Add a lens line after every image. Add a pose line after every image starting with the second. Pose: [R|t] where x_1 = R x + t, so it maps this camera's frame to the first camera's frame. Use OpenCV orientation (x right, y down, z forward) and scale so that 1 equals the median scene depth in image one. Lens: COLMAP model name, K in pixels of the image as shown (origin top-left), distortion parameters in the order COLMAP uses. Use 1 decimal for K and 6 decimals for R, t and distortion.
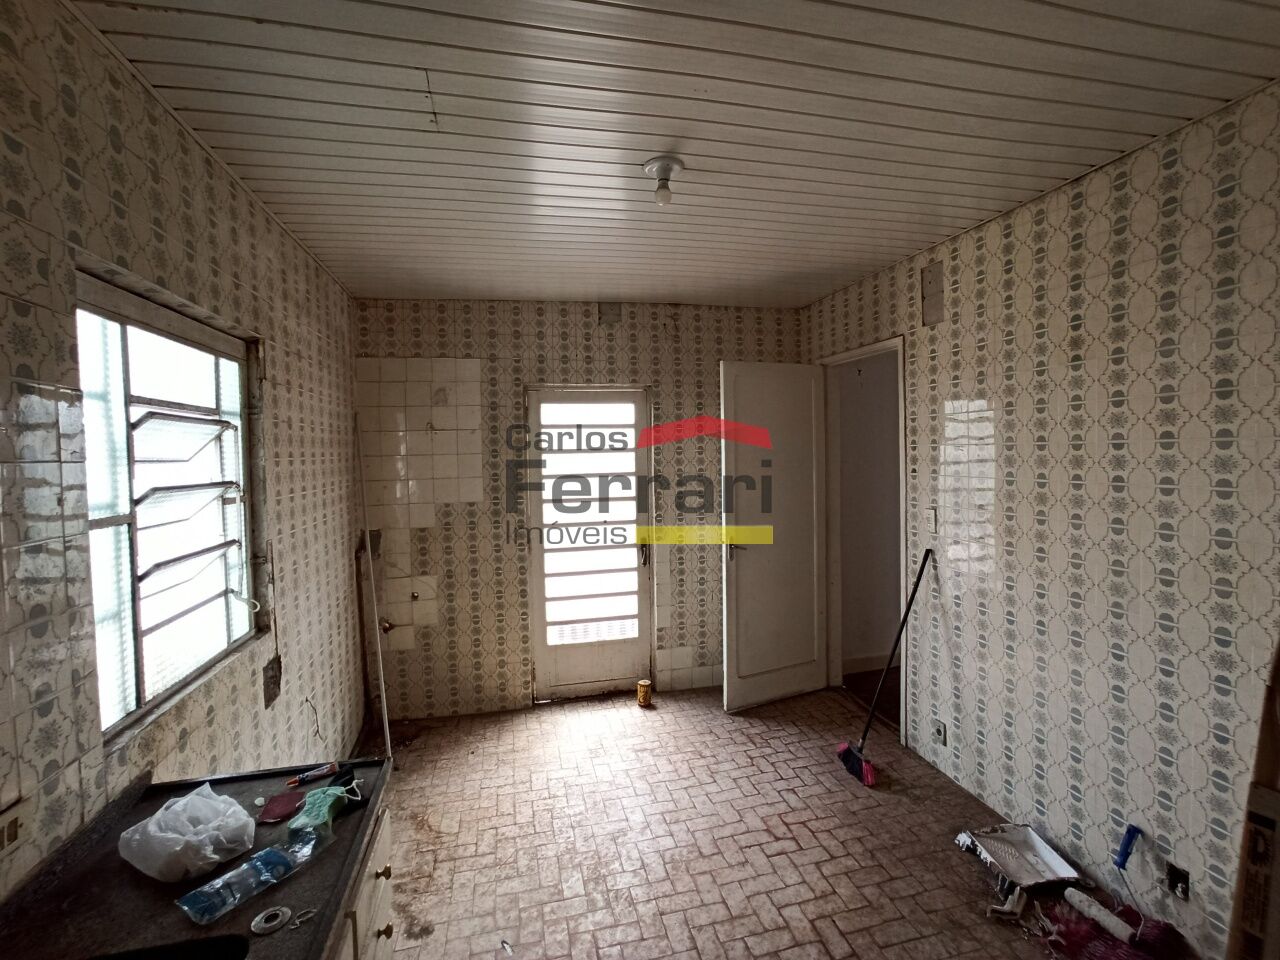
lens RADIAL K [[583.1, 0, 644.9], [0, 583.1, 471.3], [0, 0, 1]] dist [-0.059400, 0.033332]
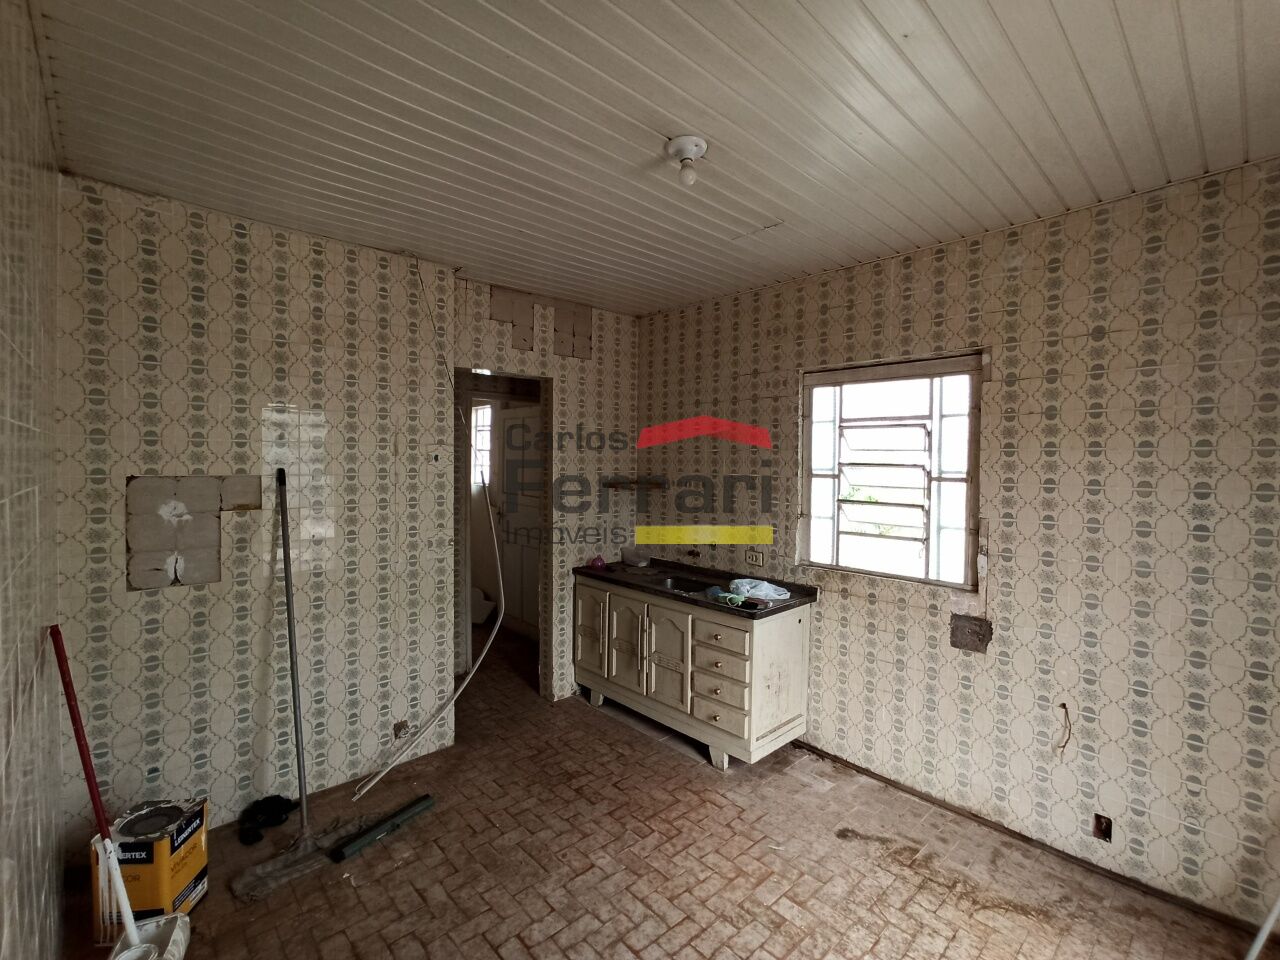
lens RADIAL K [[583.1, 0, 644.9], [0, 583.1, 471.3], [0, 0, 1]] dist [-0.059400, 0.033332]
pose [[-0.869764, 0.021981, -0.492979, 0.498529], [-0.009443, 0.998083, 0.061162, -0.039385], [0.493378, 0.057852, -0.867889, 1.577104]]
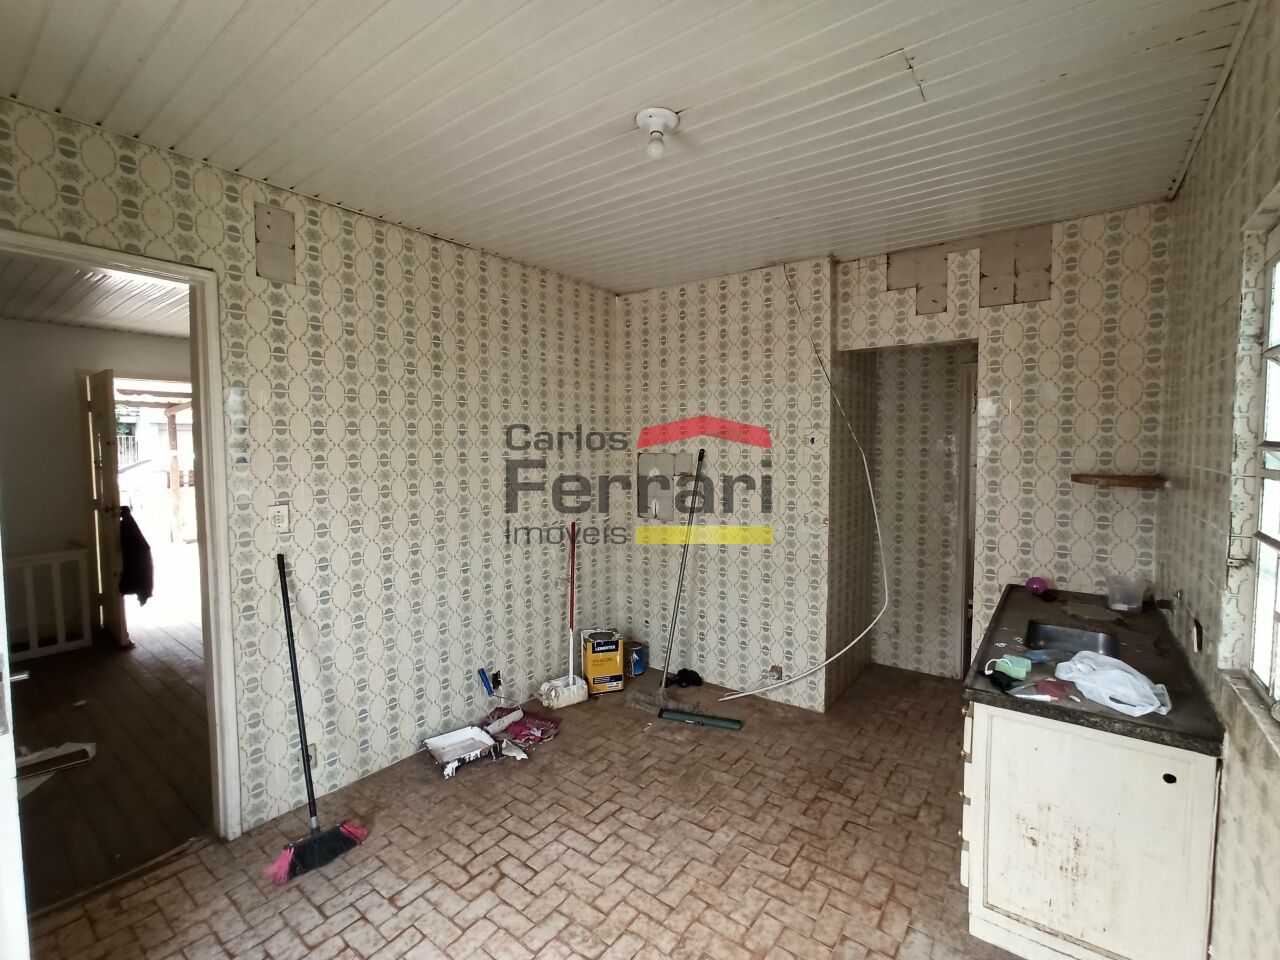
lens RADIAL K [[583.1, 0, 644.9], [0, 583.1, 471.3], [0, 0, 1]] dist [-0.059400, 0.033332]
pose [[-0.638494, -0.017675, 0.769424, -0.591350], [0.042829, 0.997371, 0.058452, -0.009668], [-0.768434, 0.070275, -0.636059, 1.420644]]
